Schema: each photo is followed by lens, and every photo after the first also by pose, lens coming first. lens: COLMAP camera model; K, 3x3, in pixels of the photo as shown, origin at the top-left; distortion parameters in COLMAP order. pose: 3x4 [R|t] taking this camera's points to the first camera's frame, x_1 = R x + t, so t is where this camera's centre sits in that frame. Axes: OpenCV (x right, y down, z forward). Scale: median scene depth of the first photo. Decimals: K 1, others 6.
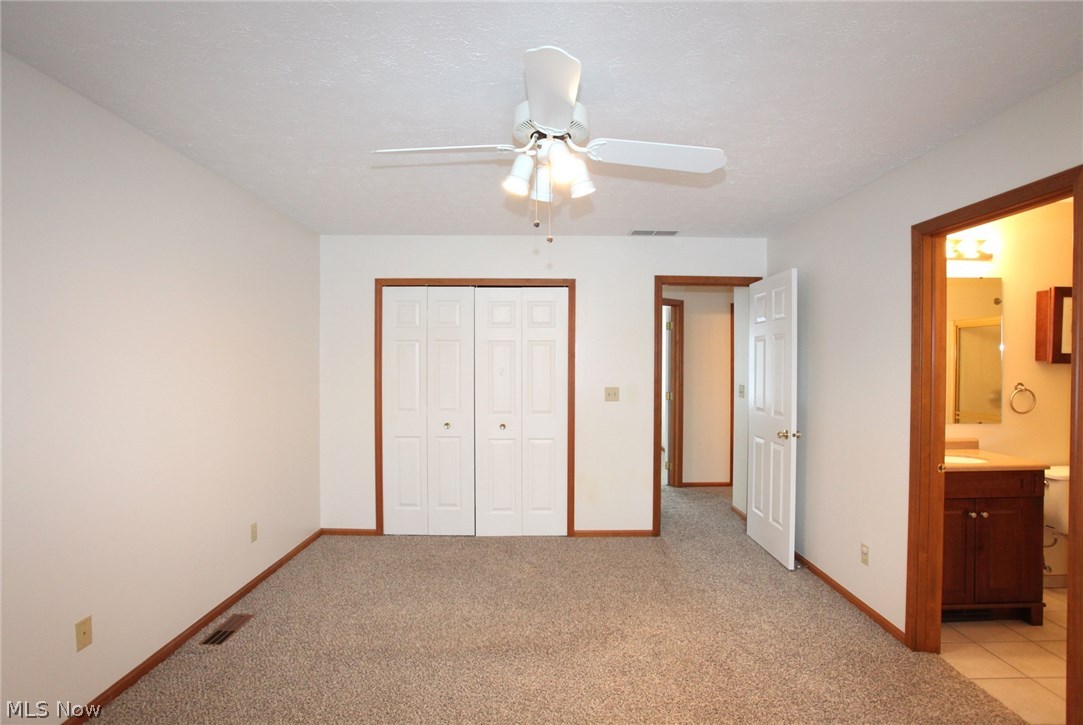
lens RADIAL K [[521.2, 0, 541.5], [0, 521.2, 362.5], [0, 0, 1]] dist [-0.079844, 0.028420]
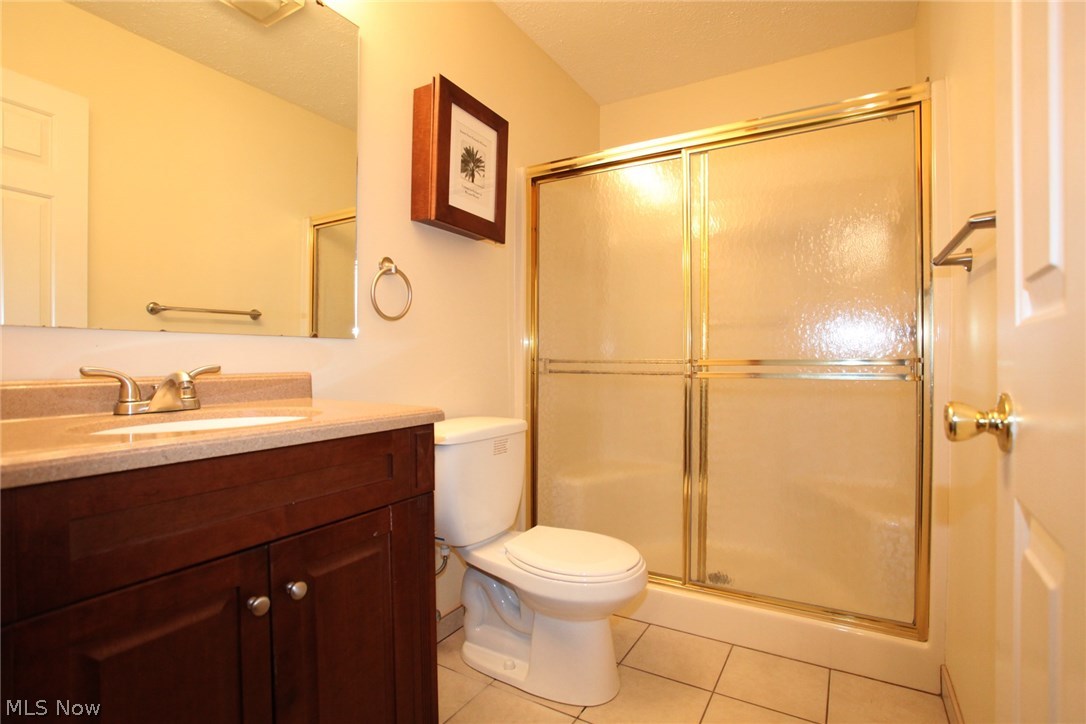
lens RADIAL K [[522.6, 0, 543.0], [0, 522.6, 362.0], [0, 0, 1]] dist [-0.079844, 0.028420]
pose [[0.508697, -0.002831, 0.860941, 0.619685], [0.013766, 0.999893, -0.004846, 0.150414], [-0.860836, 0.014317, 0.508681, 0.625071]]
